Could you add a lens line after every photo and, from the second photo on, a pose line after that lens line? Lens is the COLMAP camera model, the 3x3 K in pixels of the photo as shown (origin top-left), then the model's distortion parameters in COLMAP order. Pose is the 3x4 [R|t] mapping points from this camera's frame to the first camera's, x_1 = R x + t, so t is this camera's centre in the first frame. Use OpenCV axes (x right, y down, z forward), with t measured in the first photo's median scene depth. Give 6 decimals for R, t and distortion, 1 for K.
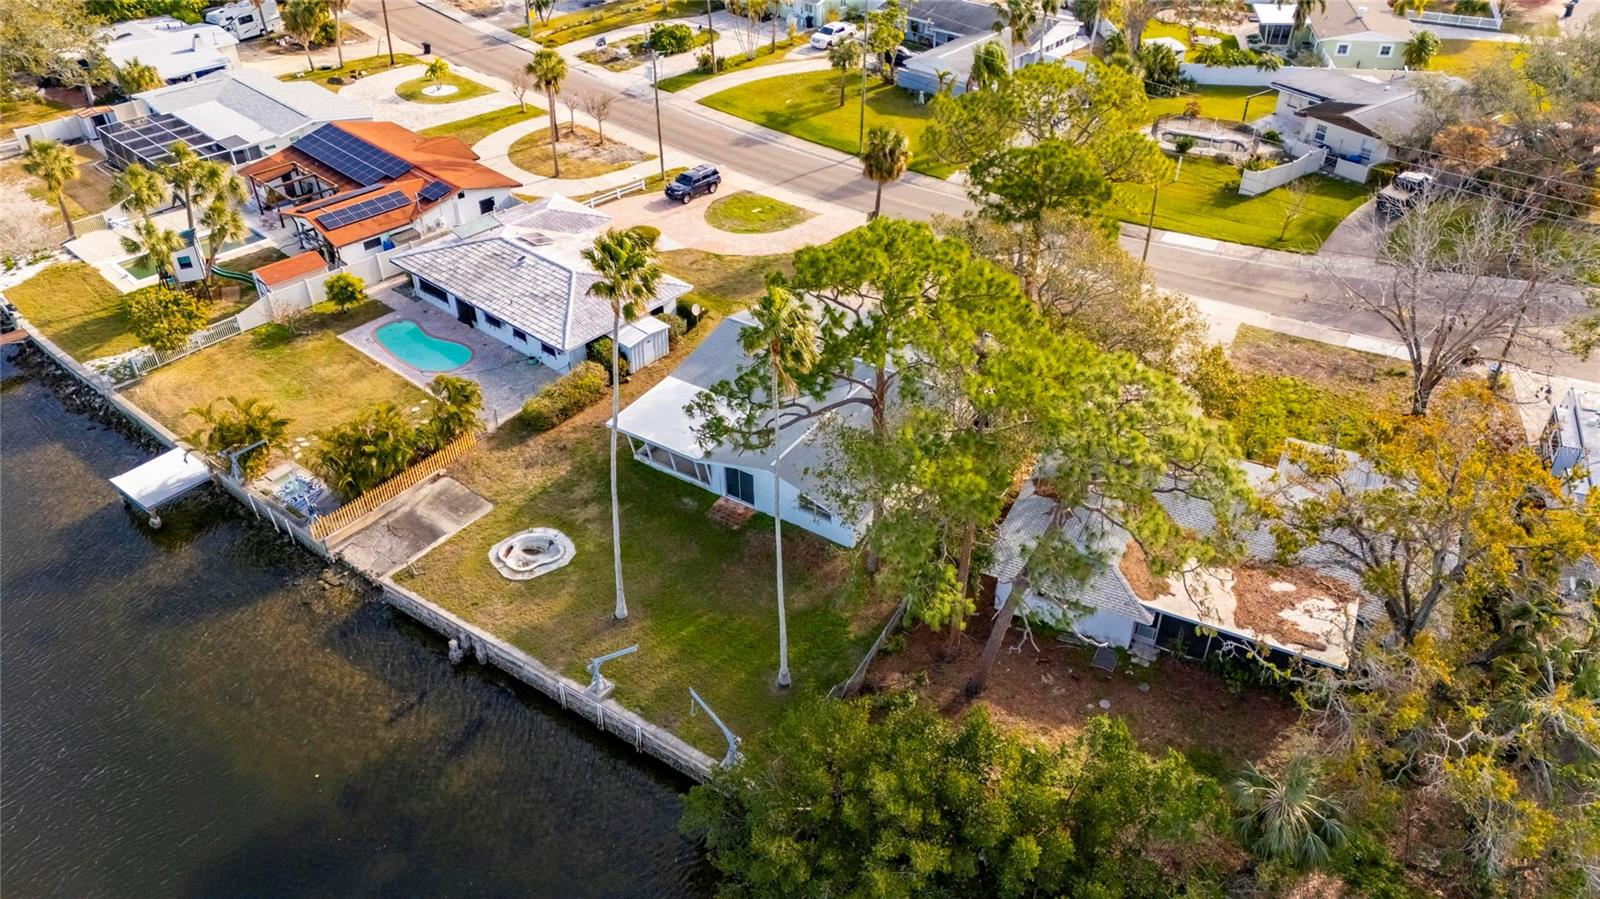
lens RADIAL K [[1162.8, 0, 807.9], [0, 1162.8, 452.5], [0, 0, 1]] dist [0.083843, -0.076203]
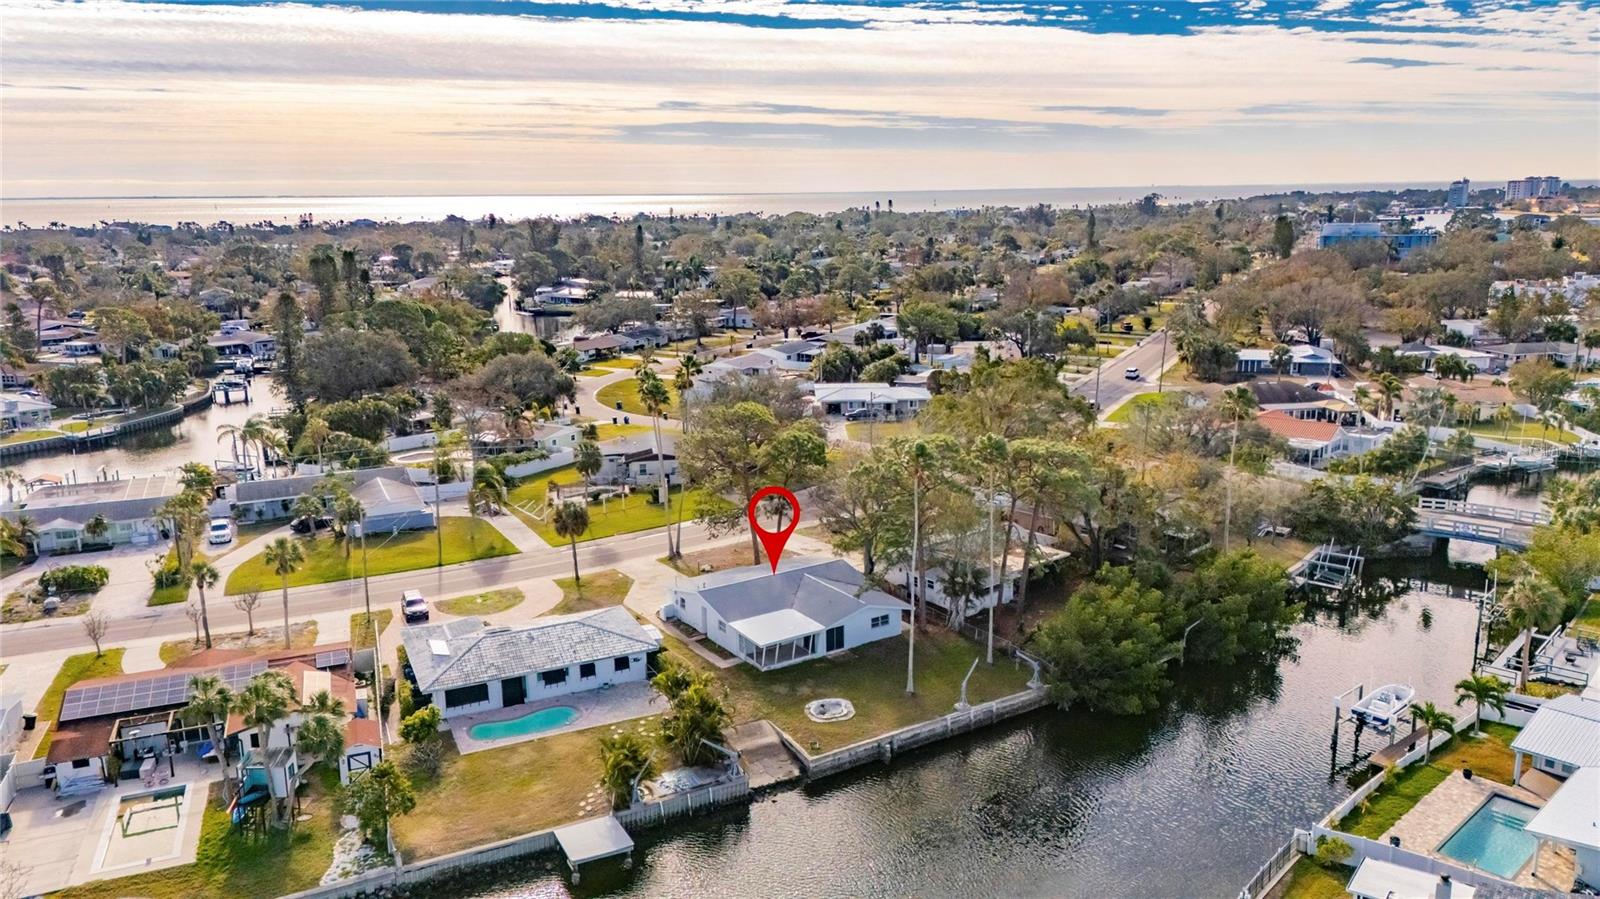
lens RADIAL K [[1162.8, 0, 807.9], [0, 1162.8, 452.5], [0, 0, 1]] dist [0.083843, -0.076203]
pose [[0.402302, -0.202112, 0.892919, -1.231891], [0.549271, 0.833574, -0.058793, -0.095213], [-0.732431, 0.514107, 0.446362, 0.144487]]
